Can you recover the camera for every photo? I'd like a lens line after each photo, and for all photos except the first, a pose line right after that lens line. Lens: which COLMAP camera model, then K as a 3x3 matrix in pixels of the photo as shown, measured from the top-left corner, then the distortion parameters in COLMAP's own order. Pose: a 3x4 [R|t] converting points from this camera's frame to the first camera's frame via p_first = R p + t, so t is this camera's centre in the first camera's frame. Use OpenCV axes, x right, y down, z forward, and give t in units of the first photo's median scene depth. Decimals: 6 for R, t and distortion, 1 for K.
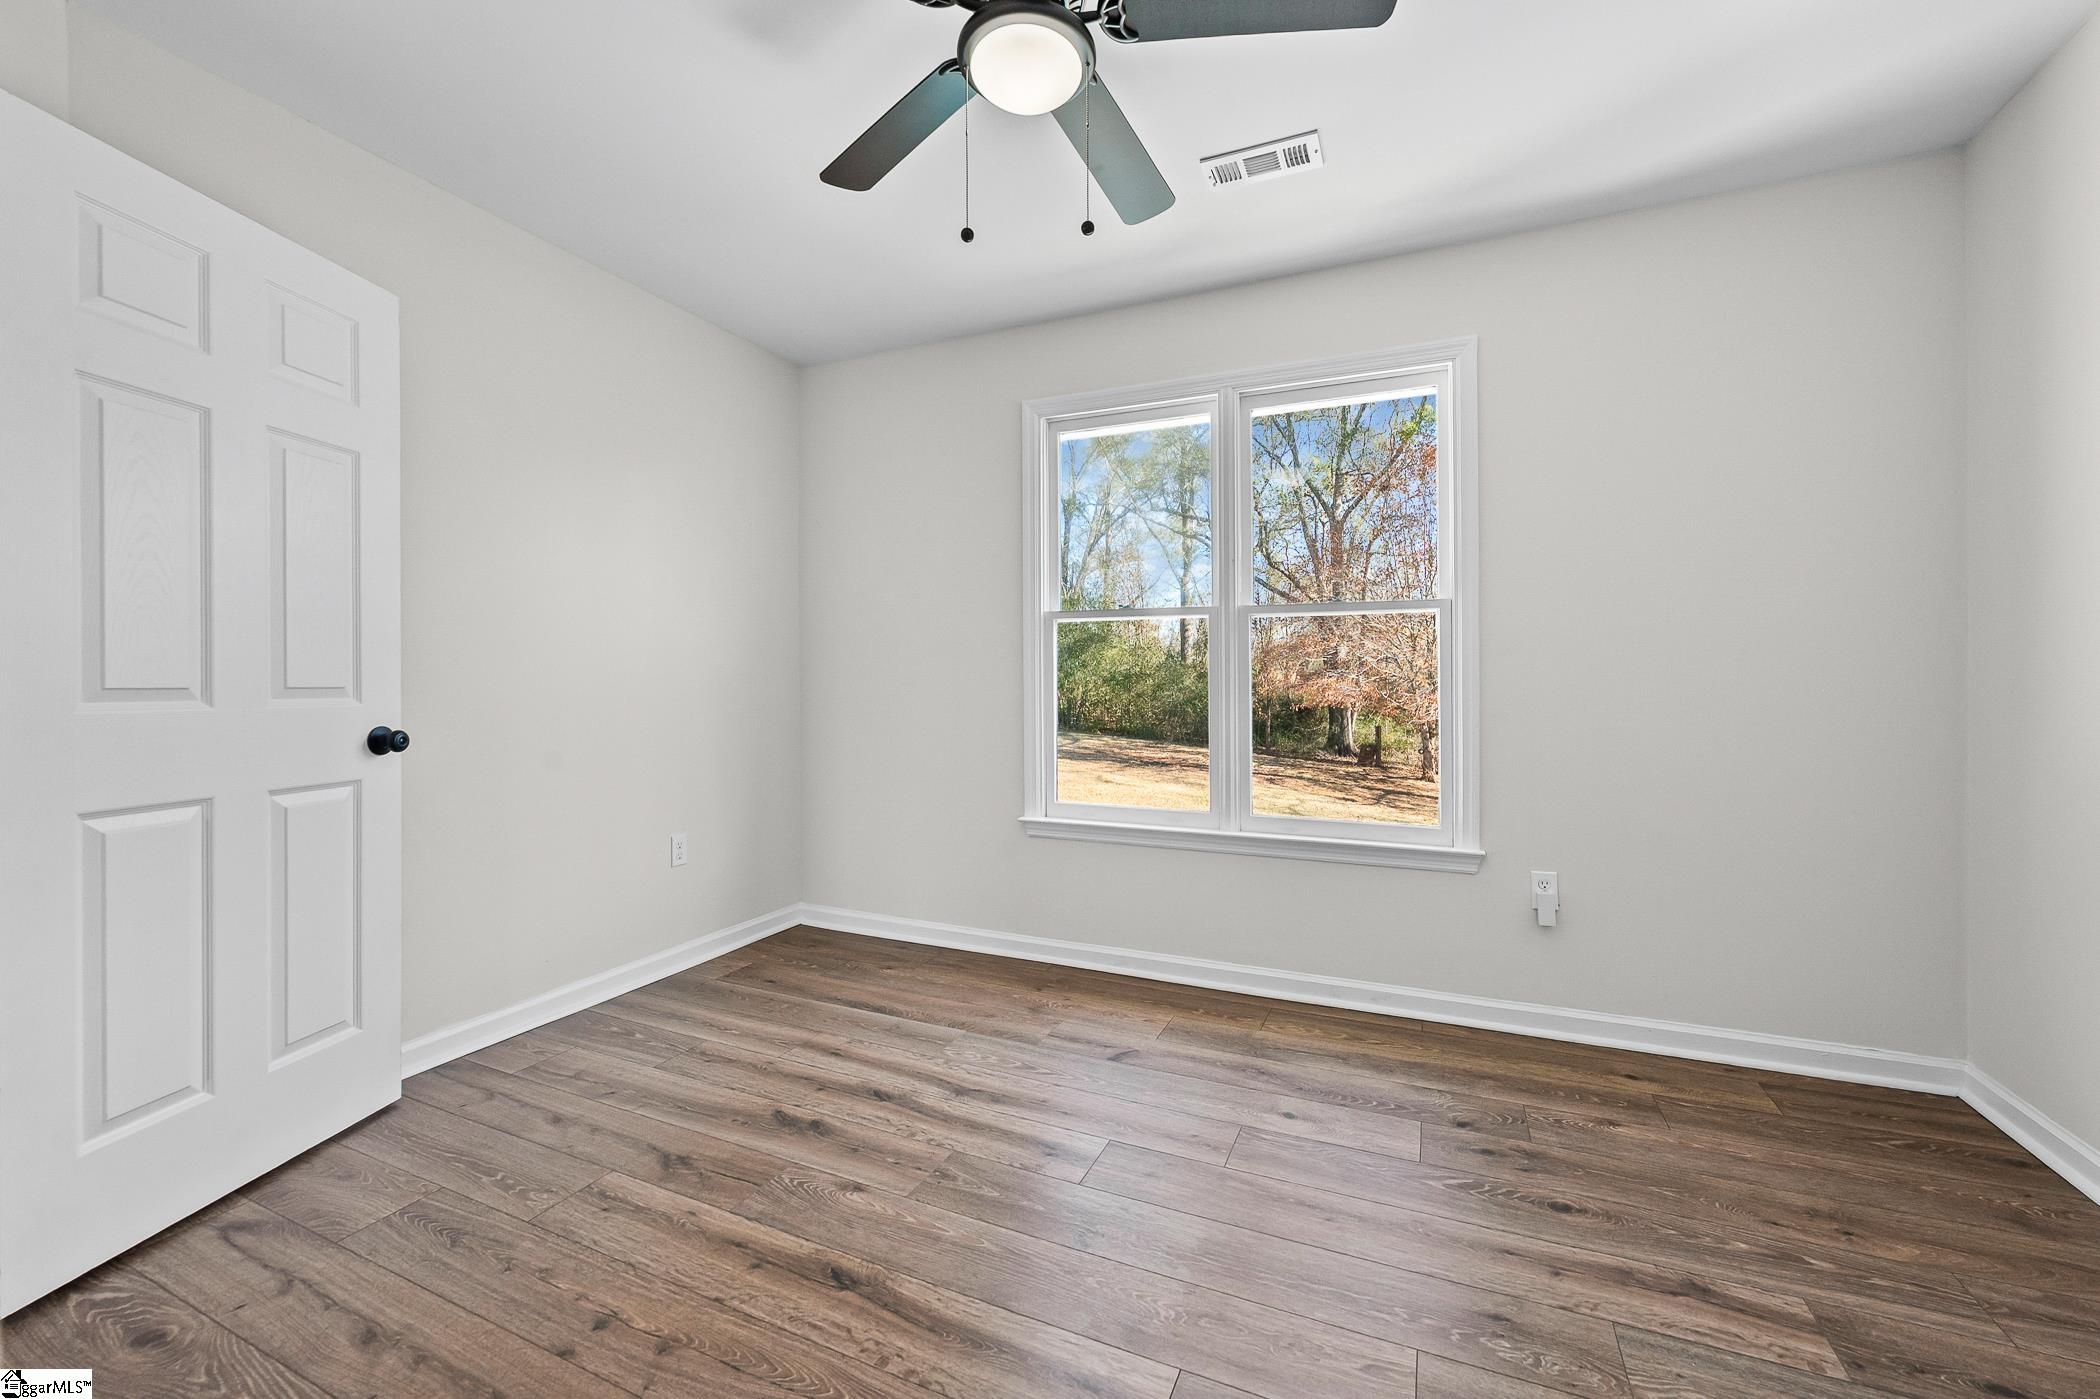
lens RADIAL K [[800.0, 0, 1050.0], [0, 800.0, 699.5], [0, 0, 1]] dist [-0.002728, -0.000260]
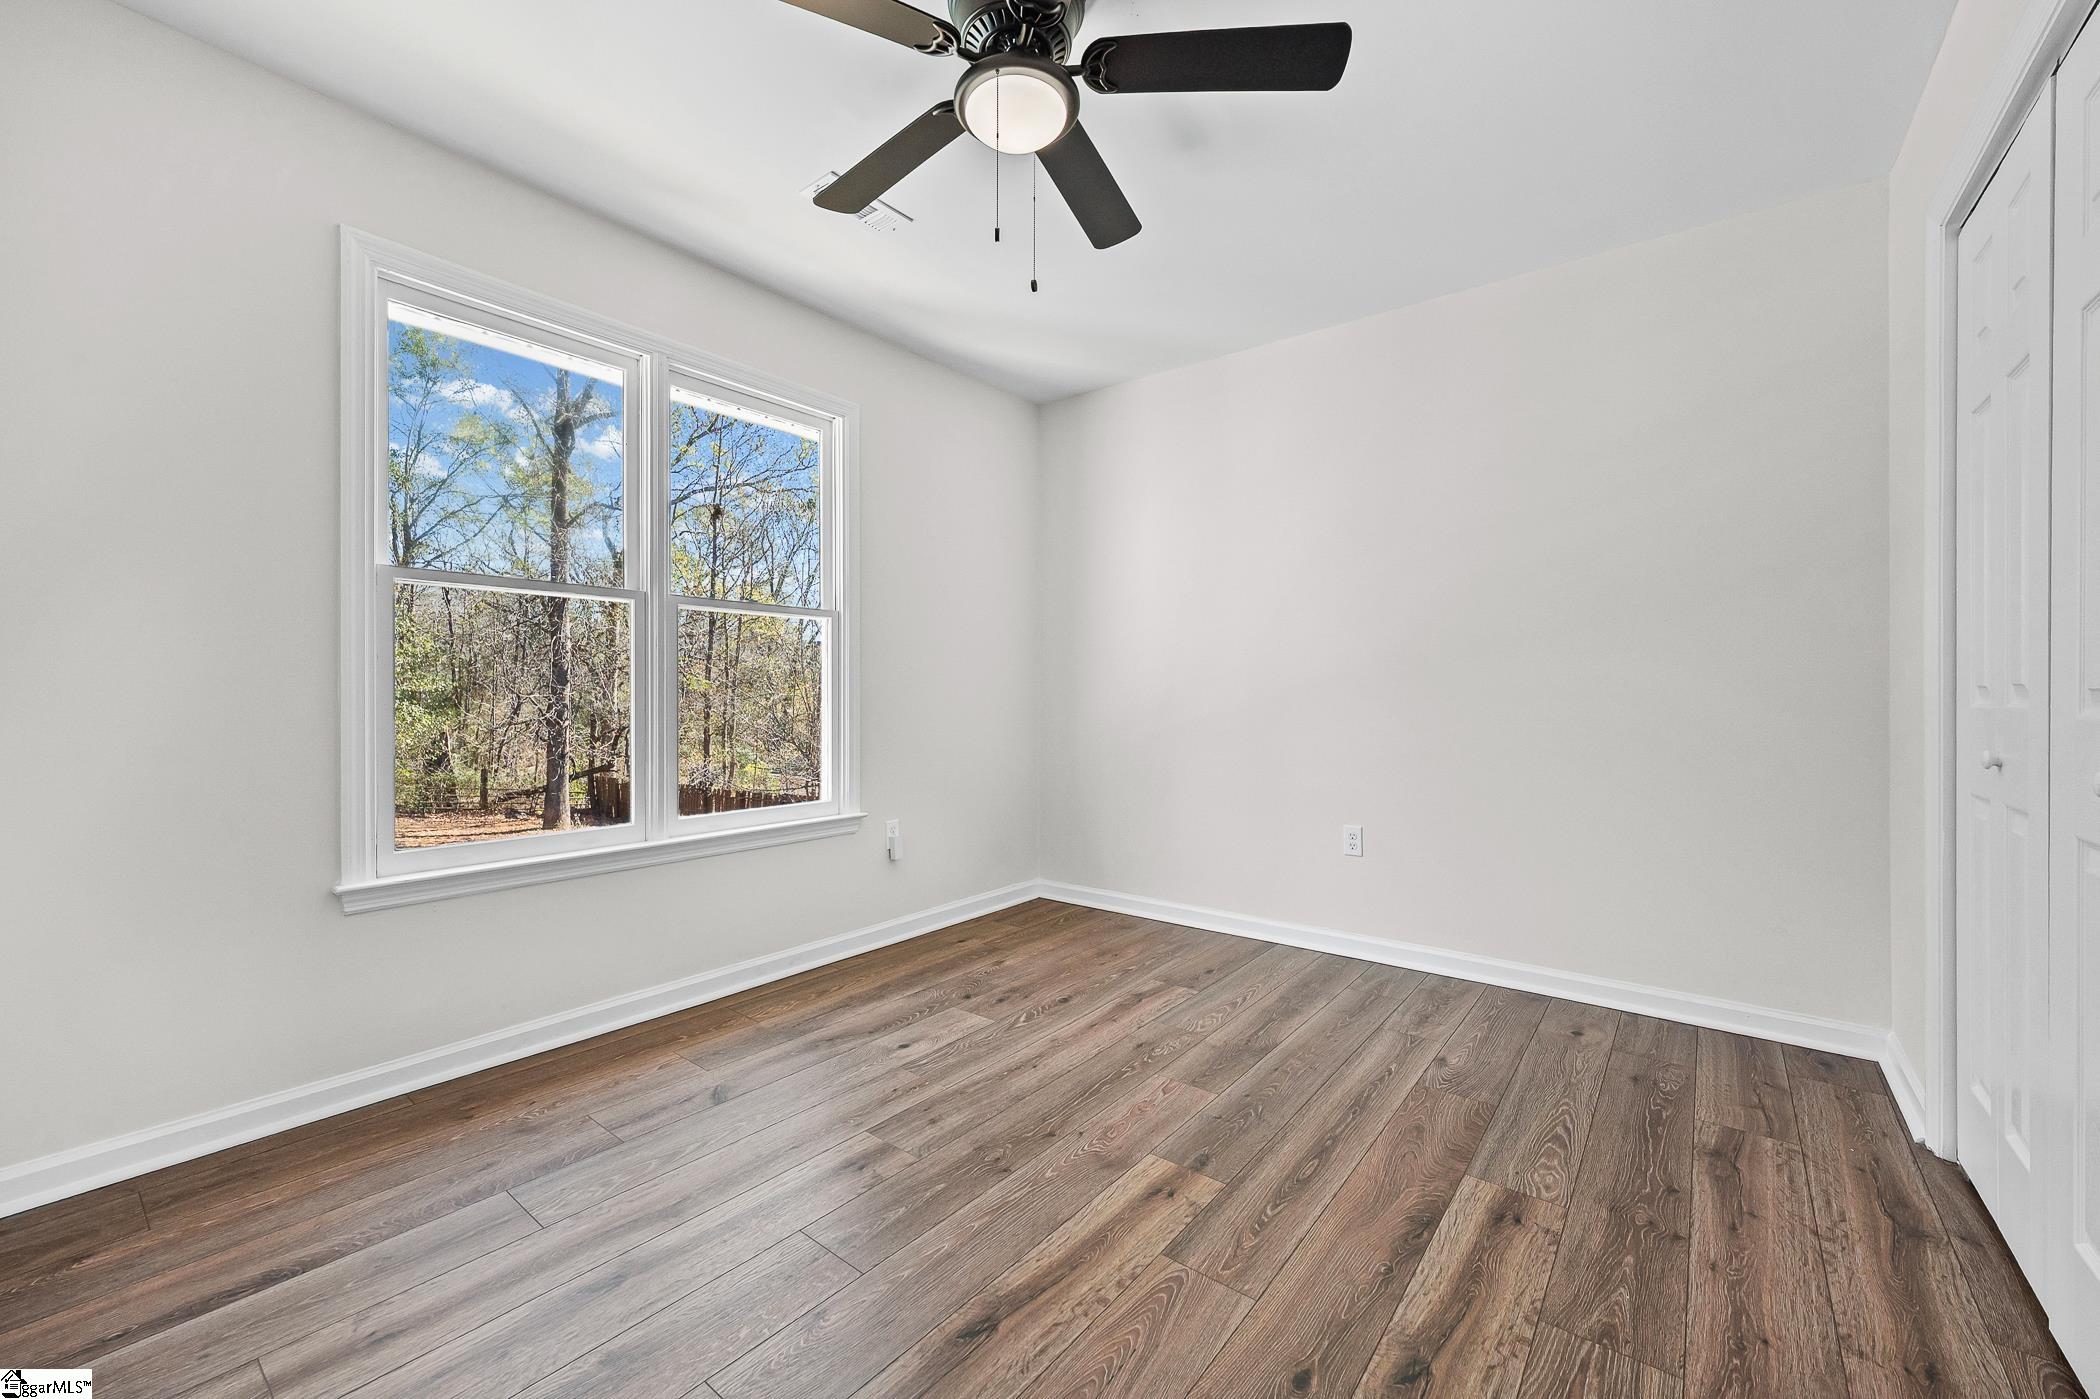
lens RADIAL K [[834.3, 0, 1056.9], [0, 834.3, 696.0], [0, 0, 1]] dist [-0.000870, 0.000027]
pose [[0.257024, -0.006458, 0.966384, -0.703966], [0.018326, 0.999830, 0.001808, 0.021695], [-0.966231, 0.017246, 0.257098, 0.424771]]
